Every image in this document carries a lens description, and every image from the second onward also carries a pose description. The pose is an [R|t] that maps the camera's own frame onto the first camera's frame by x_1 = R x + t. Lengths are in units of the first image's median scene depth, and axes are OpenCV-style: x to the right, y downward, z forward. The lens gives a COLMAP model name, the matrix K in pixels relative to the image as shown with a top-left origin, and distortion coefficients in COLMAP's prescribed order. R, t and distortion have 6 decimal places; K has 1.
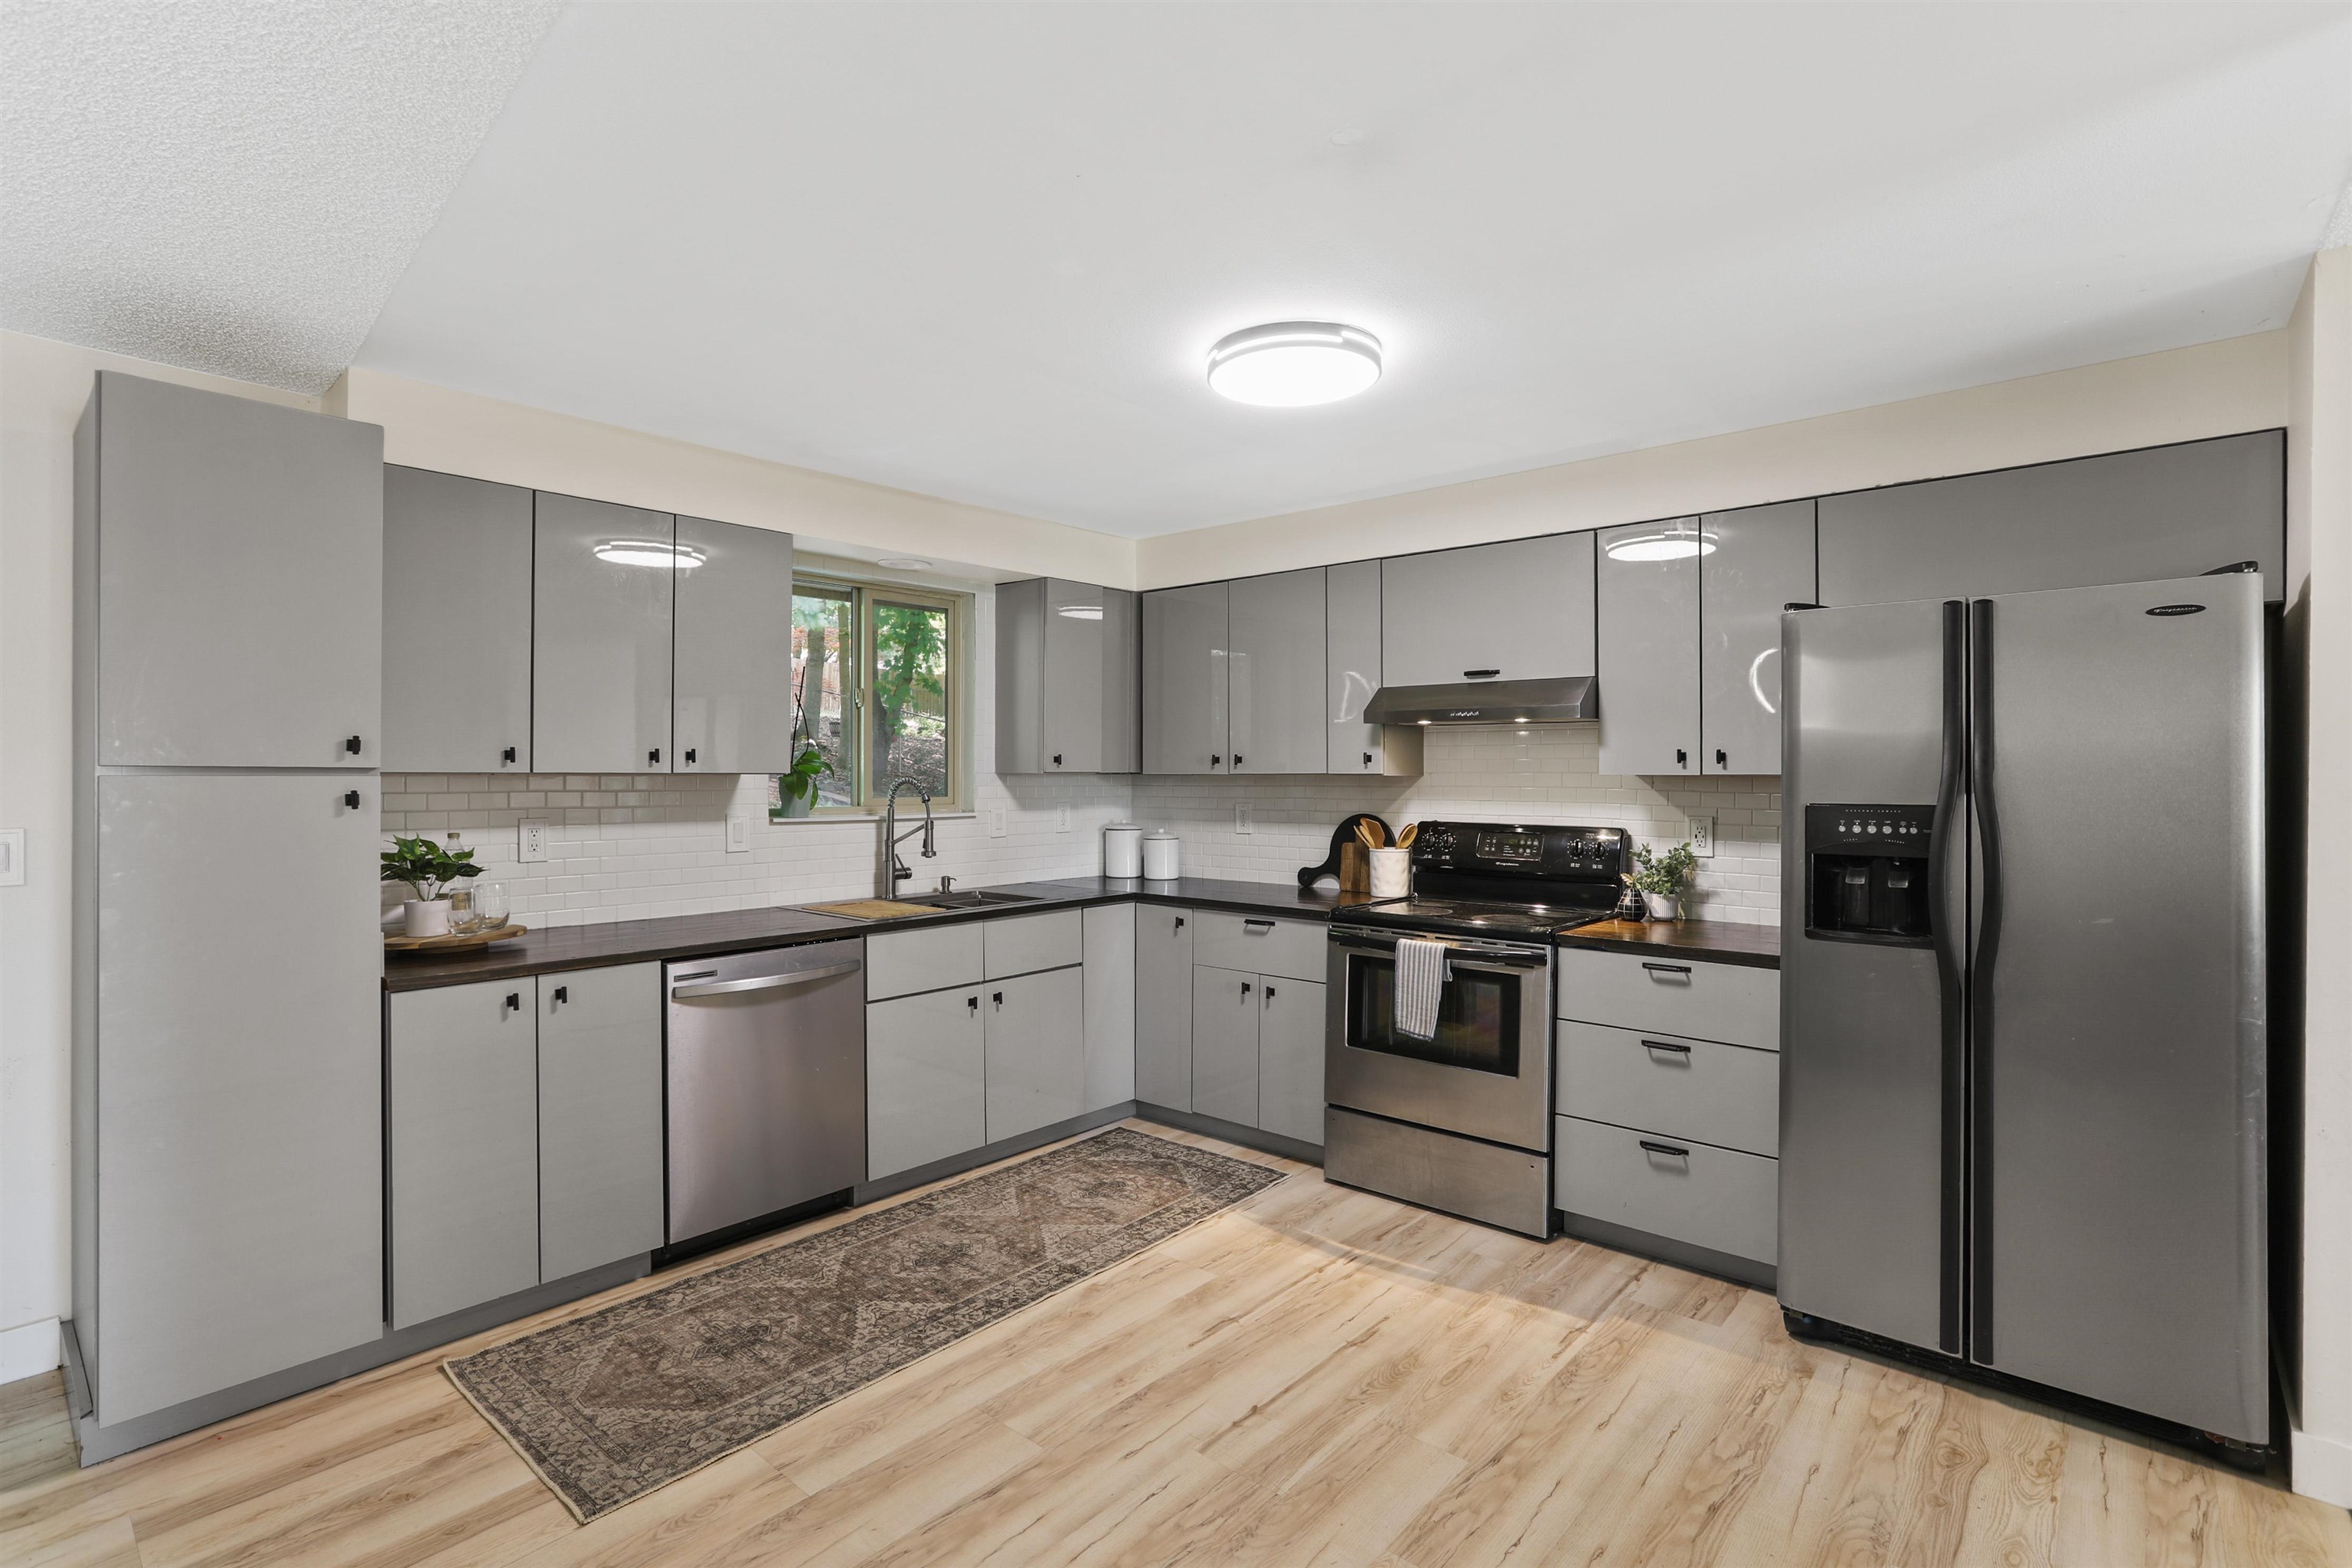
lens RADIAL K [[1091.7, 0, 1165.8], [0, 1091.7, 781.1], [0, 0, 1]] dist [-0.044114, 0.019275]
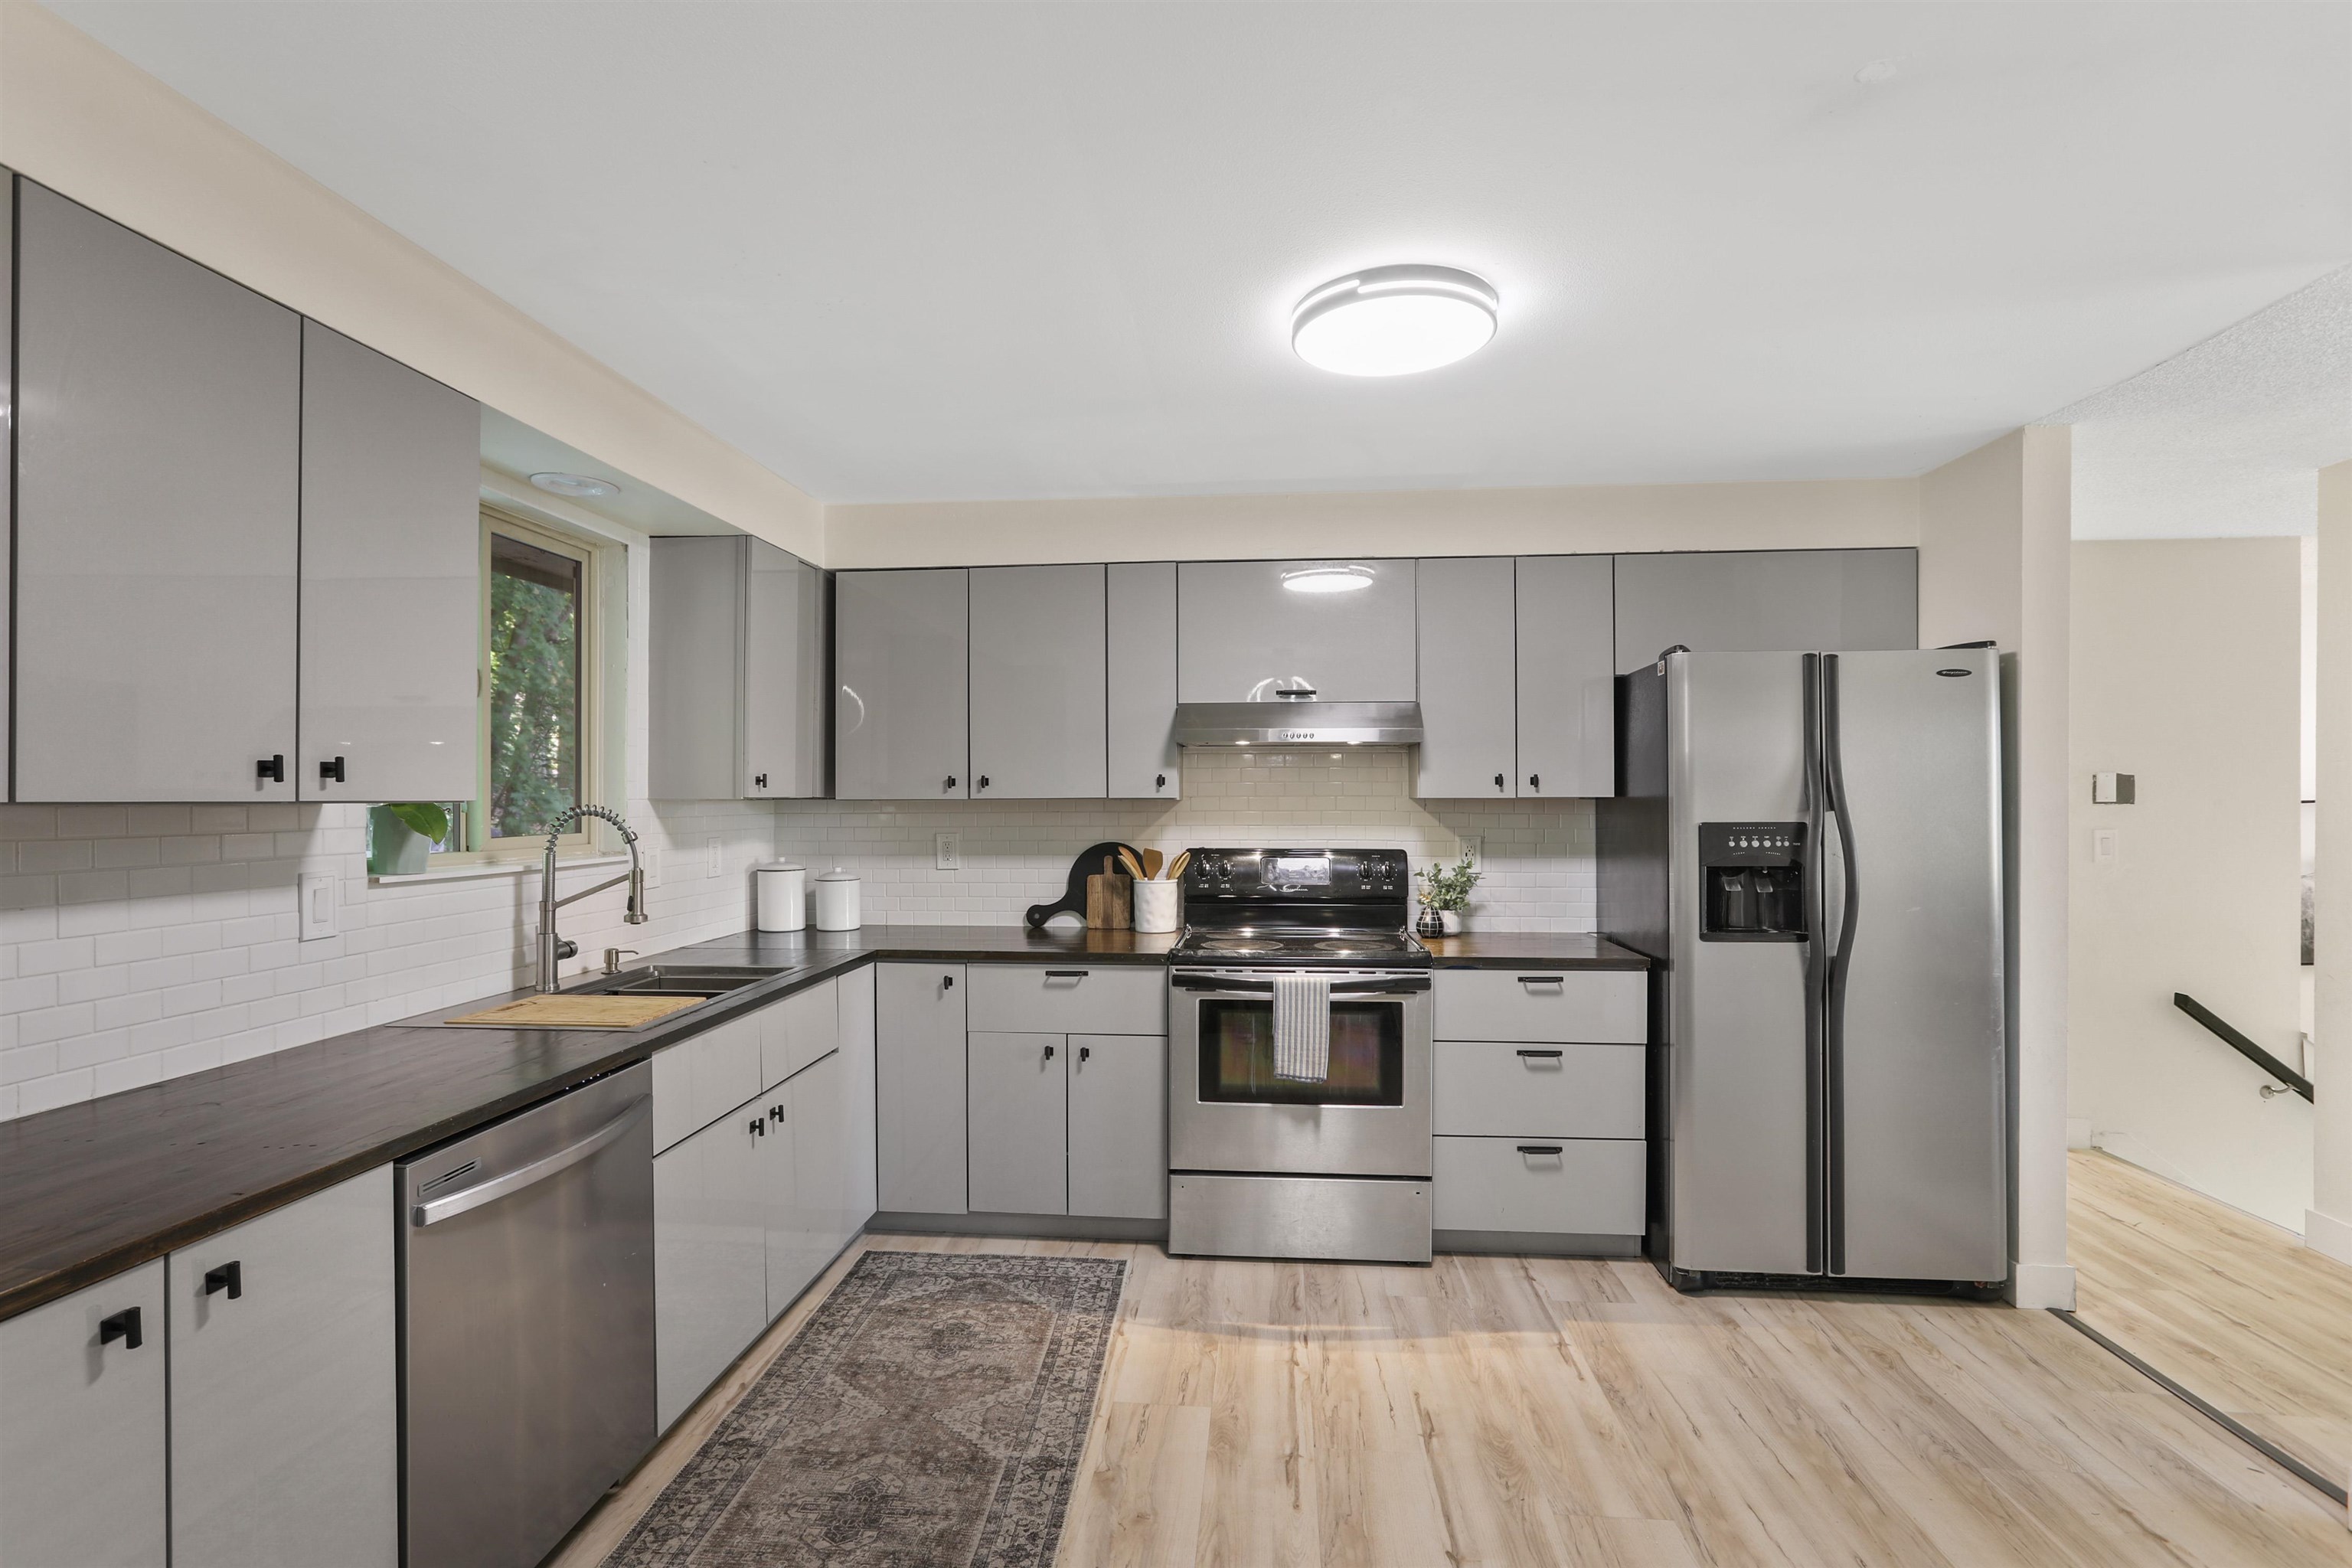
lens RADIAL K [[1077.3, 0, 1172.0], [0, 1077.3, 806.2], [0, 0, 1]] dist [-0.043375, 0.019990]
pose [[0.811823, -0.008132, 0.583846, -0.384934], [0.007574, 0.999966, 0.003397, -0.003367], [-0.583854, 0.001664, 0.811857, 0.309687]]
